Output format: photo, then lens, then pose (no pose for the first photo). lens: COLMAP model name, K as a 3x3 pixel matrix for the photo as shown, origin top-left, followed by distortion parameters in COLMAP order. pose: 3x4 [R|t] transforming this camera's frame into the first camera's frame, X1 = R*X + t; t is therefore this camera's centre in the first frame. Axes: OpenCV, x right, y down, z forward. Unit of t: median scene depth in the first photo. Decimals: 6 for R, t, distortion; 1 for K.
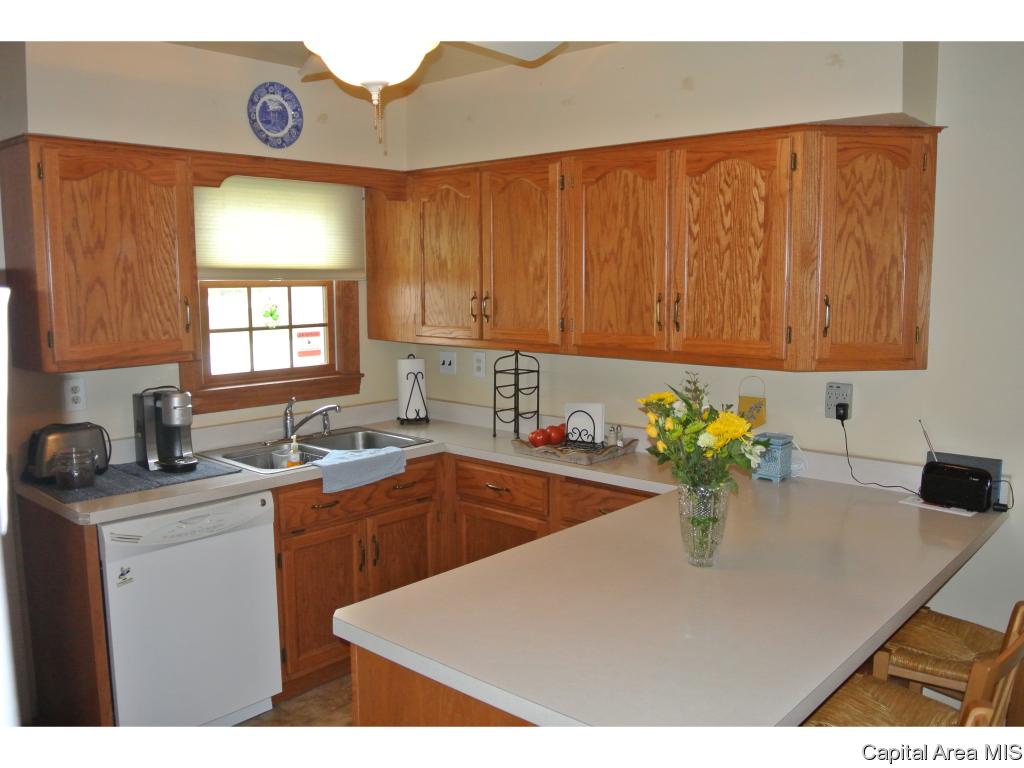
lens RADIAL K [[855.5, 0, 512.2], [0, 855.5, 383.1], [0, 0, 1]] dist [-0.079748, 0.032149]
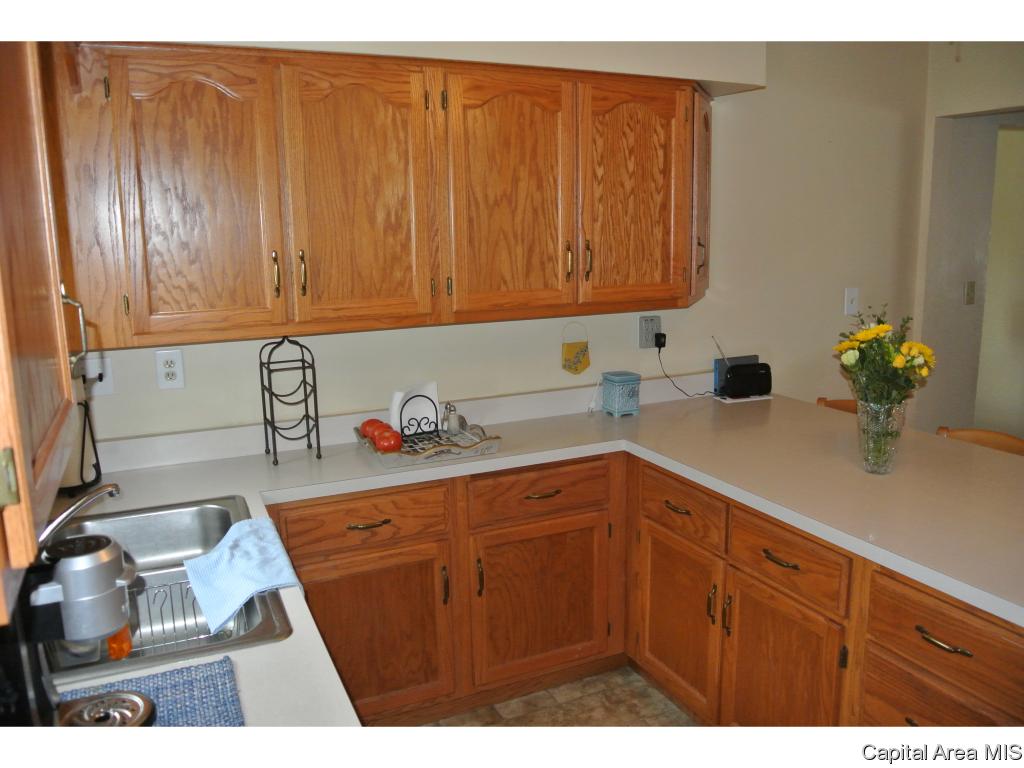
lens RADIAL K [[781.3, 0, 497.4], [0, 781.3, 368.6], [0, 0, 1]] dist [-0.073566, 0.001191]
pose [[0.406547, -0.164487, 0.898701, -0.600359], [0.131594, 0.983945, 0.120559, -0.078155], [-0.904103, 0.069251, 0.421665, 0.697573]]
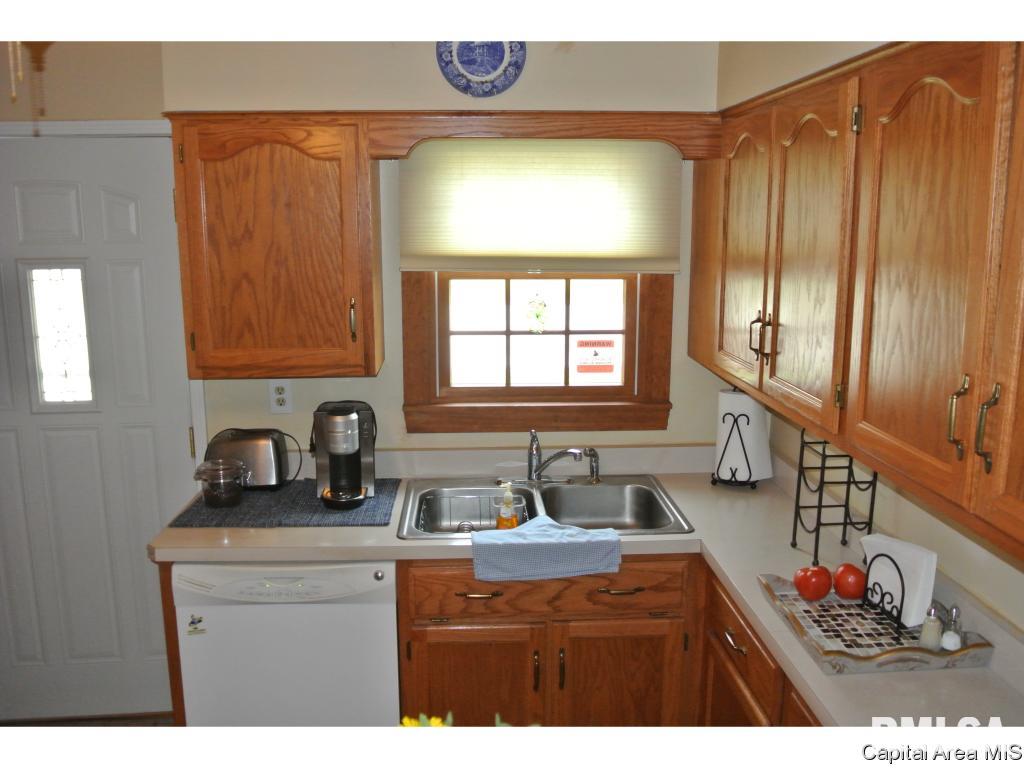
lens RADIAL K [[855.5, 0, 510.5], [0, 855.5, 376.5], [0, 0, 1]] dist [-0.079748, 0.032149]
pose [[0.708646, 0.132440, -0.693022, 0.289629], [-0.090312, 0.991172, 0.097070, -0.119132], [0.699760, -0.006200, 0.714351, 0.522068]]
